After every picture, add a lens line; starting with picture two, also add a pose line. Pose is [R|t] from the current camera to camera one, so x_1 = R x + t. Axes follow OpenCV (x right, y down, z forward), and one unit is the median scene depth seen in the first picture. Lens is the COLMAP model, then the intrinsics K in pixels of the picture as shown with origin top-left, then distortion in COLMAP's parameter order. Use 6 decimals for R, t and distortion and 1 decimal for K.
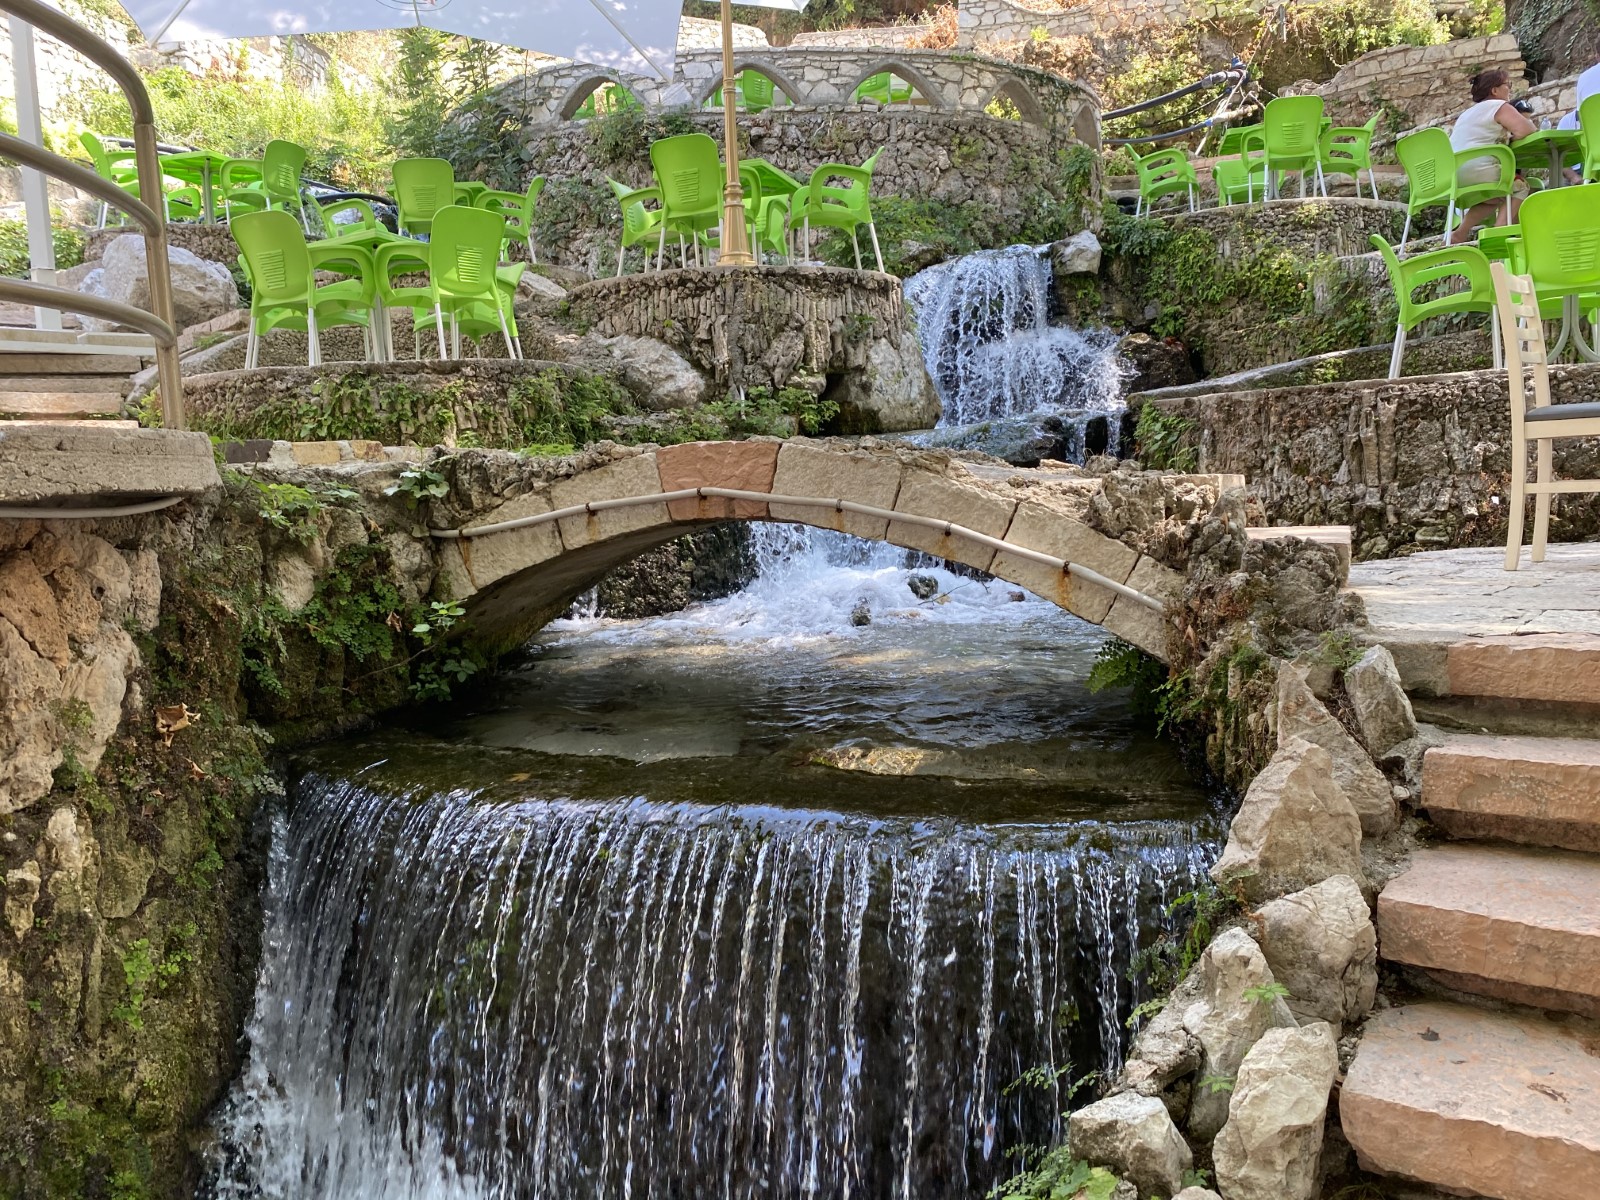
lens RADIAL K [[1231.0, 0, 807.8], [0, 1231.0, 588.3], [0, 0, 1]] dist [0.037810, -0.110009]
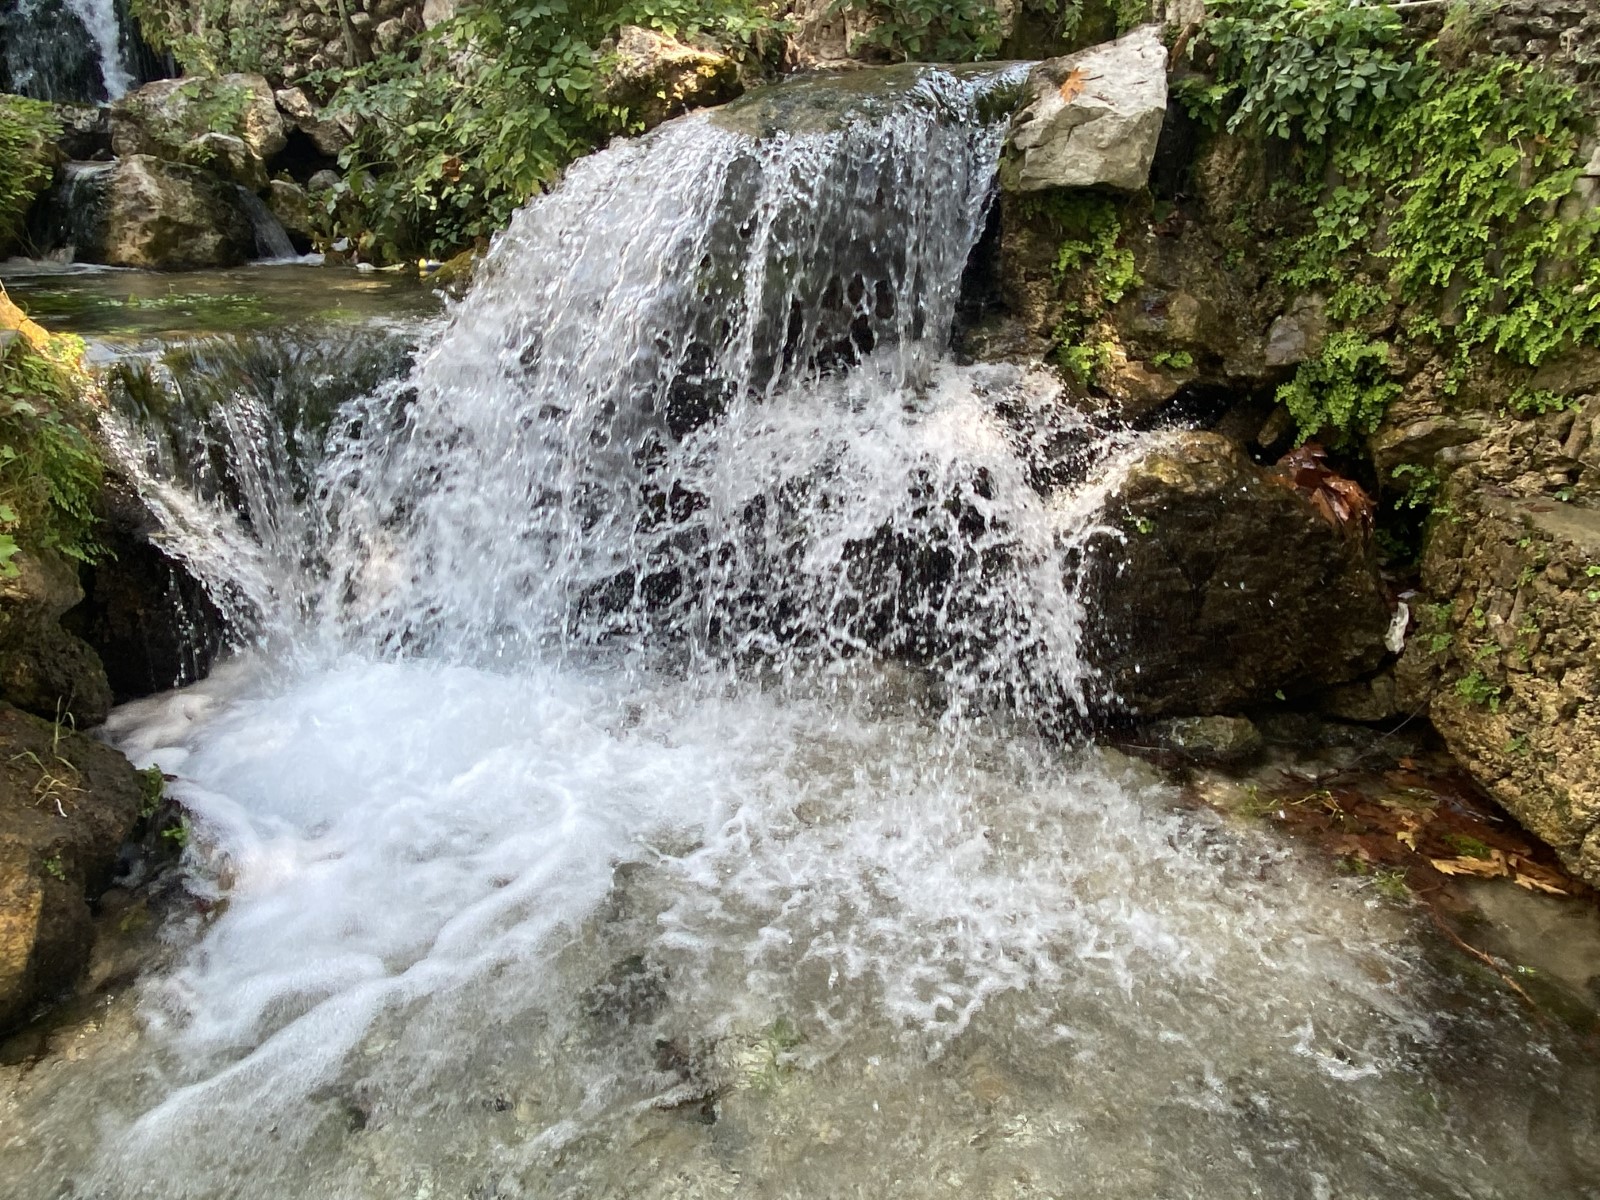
lens RADIAL K [[1096.3, 0, 800.0], [0, 1096.3, 600.0], [0, 0, 1]] dist [0.050037, -0.061397]
pose [[0.959125, 0.165769, -0.229348, 0.237272], [-0.095280, 0.952314, 0.289861, -0.232448], [0.266462, -0.256161, 0.929182, 0.702209]]
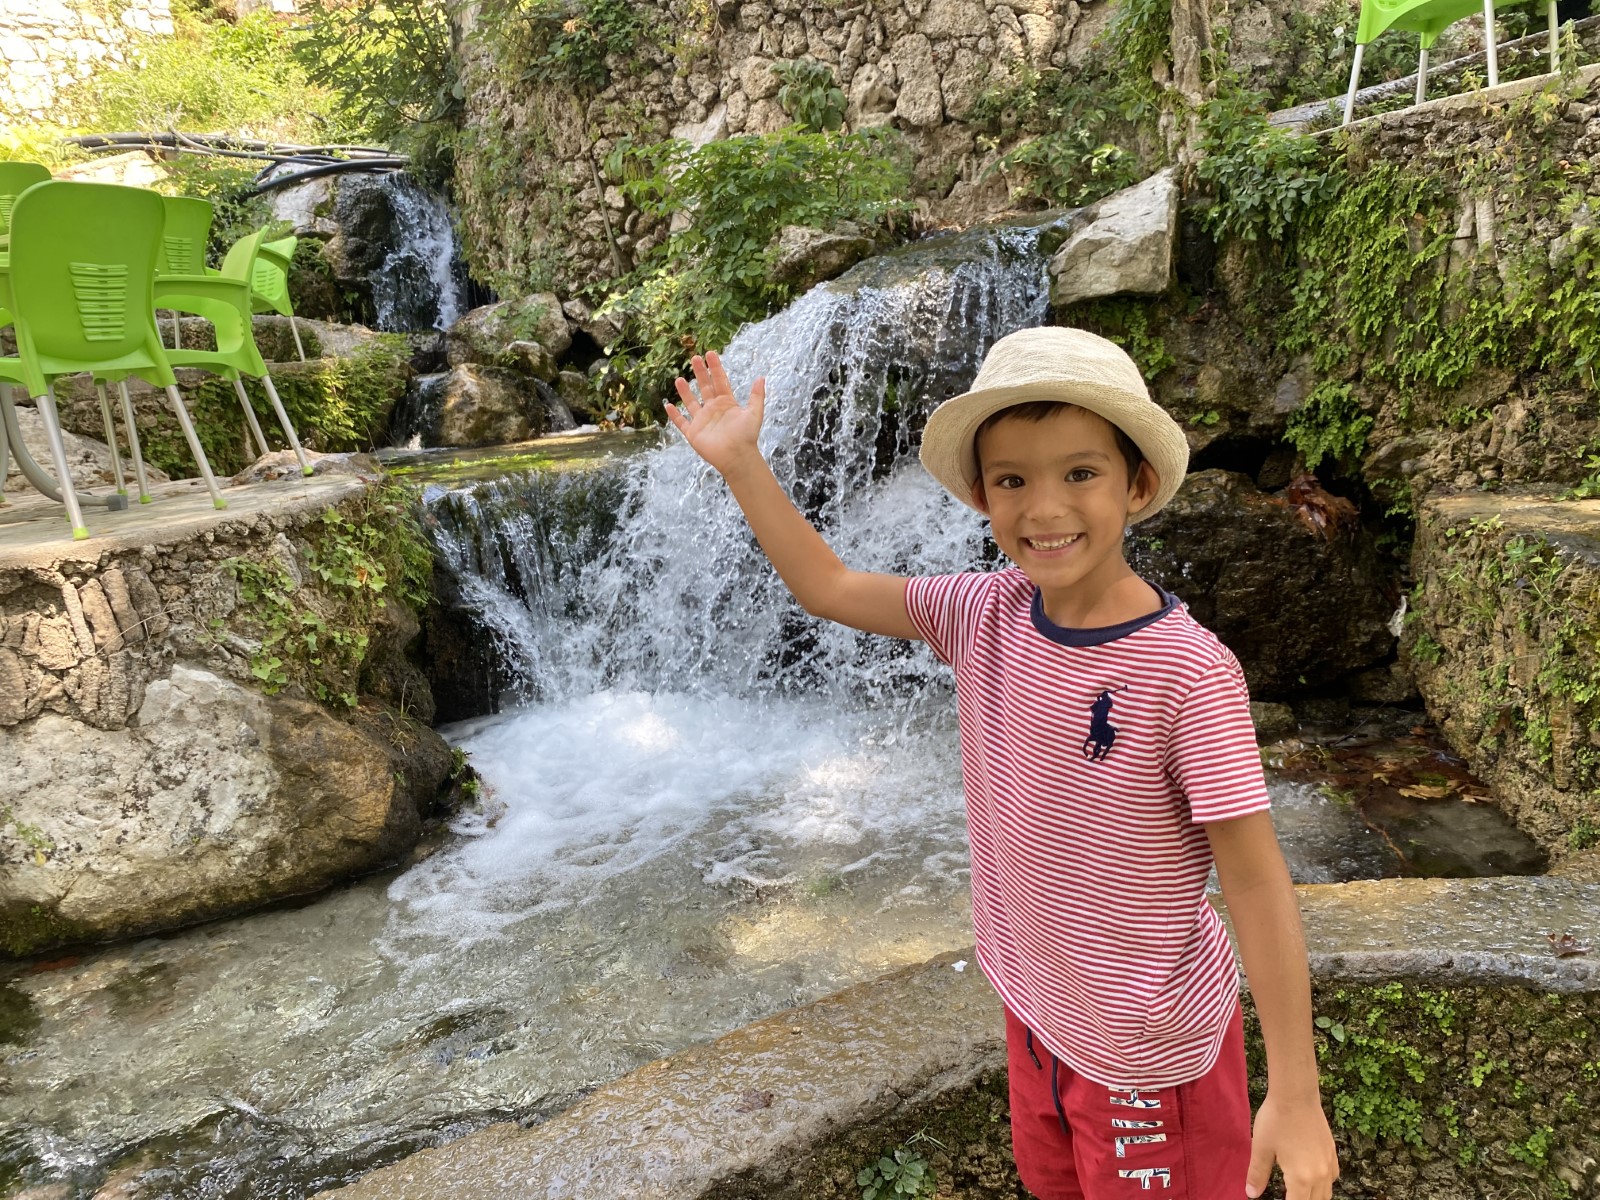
lens RADIAL K [[1231.0, 0, 807.8], [0, 1231.0, 588.3], [0, 0, 1]] dist [0.037810, -0.110009]
pose [[0.864892, 0.060940, -0.498246, 0.344572], [0.016048, 0.988739, 0.148790, -0.225132], [0.501702, -0.136683, 0.854174, 0.603865]]
